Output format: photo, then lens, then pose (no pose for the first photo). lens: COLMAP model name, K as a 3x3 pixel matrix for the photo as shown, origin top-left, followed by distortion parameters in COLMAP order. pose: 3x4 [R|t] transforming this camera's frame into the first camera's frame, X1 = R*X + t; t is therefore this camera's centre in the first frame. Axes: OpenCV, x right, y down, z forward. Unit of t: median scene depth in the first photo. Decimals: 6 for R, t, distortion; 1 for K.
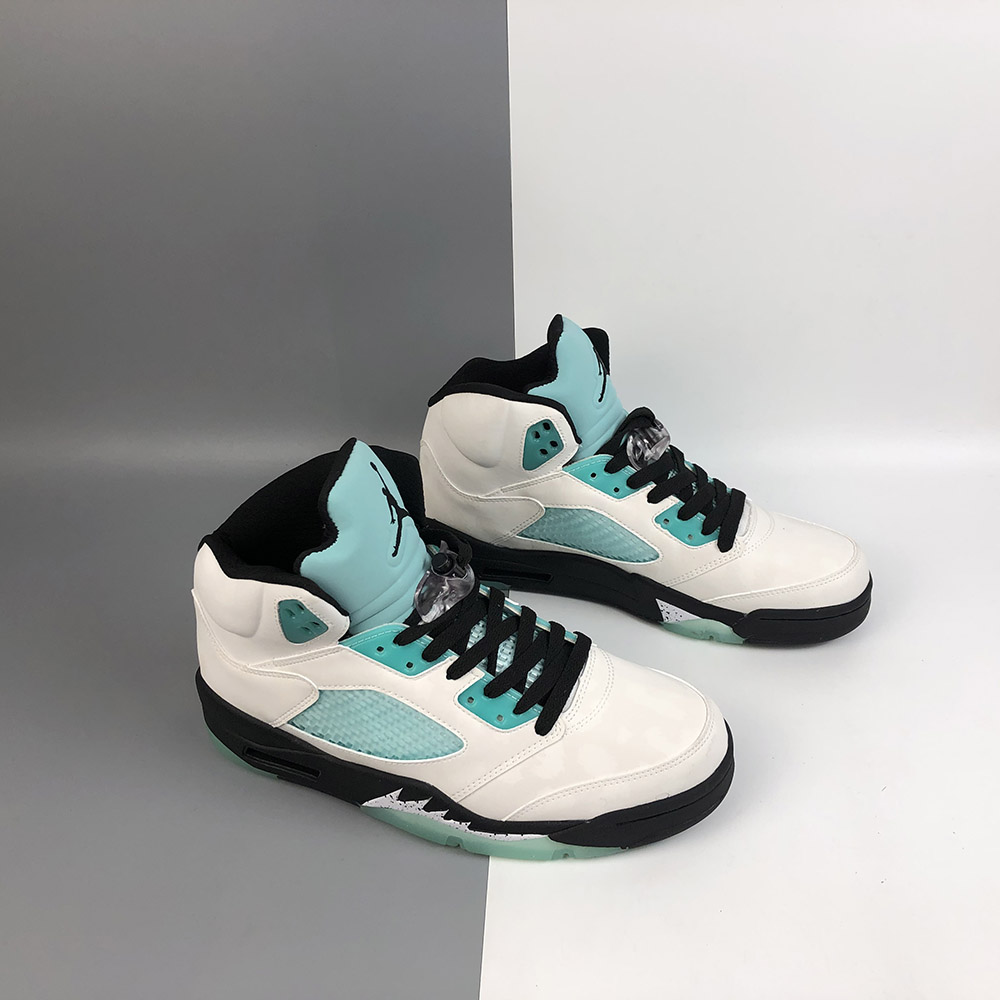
lens RADIAL K [[910.0, 0, 494.6], [0, 910.0, 525.6], [0, 0, 1]] dist [0.074919, -0.007109]
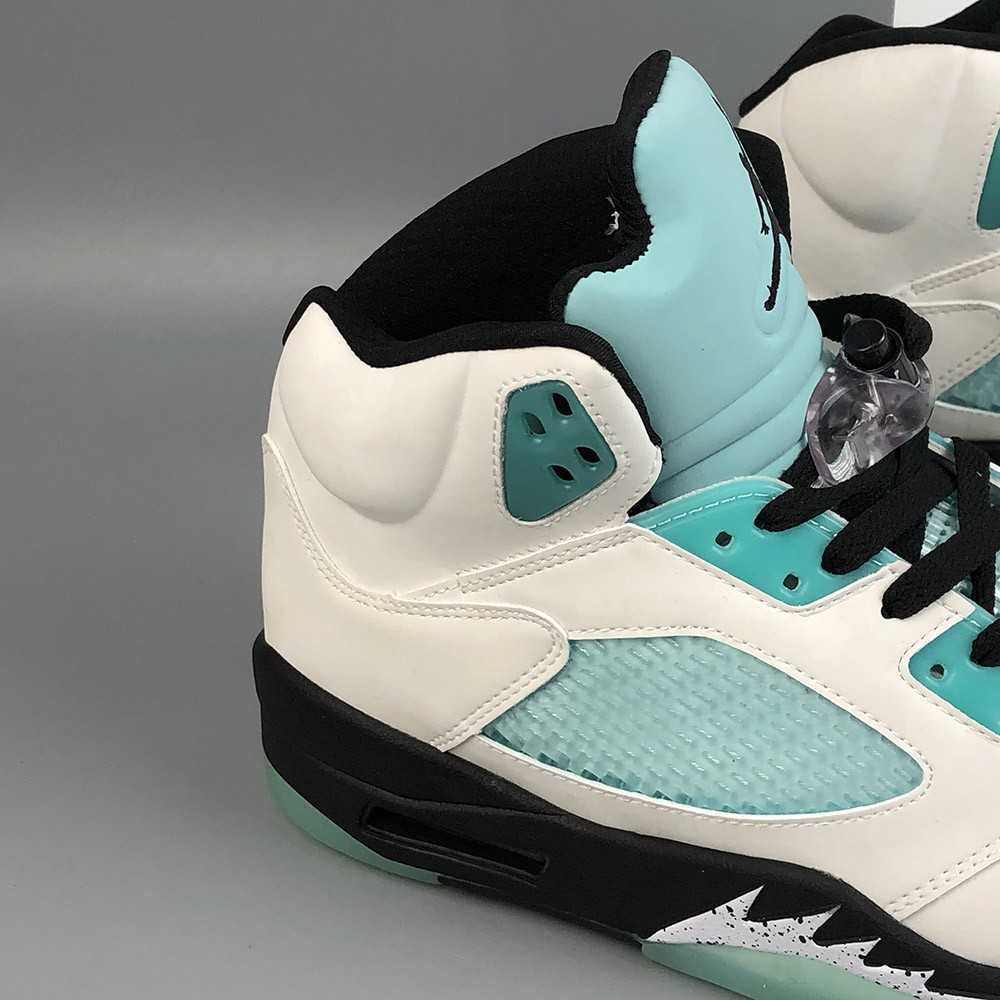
lens RADIAL K [[1751.4, 0, 505.3], [0, 1751.4, 495.2], [0, 0, 1]] dist [0.005254, 0.000000]
pose [[0.996459, 0.014995, -0.082736, -0.152636], [-0.021853, 0.996342, -0.082613, 0.176414], [0.081194, 0.084129, 0.993141, 0.183262]]
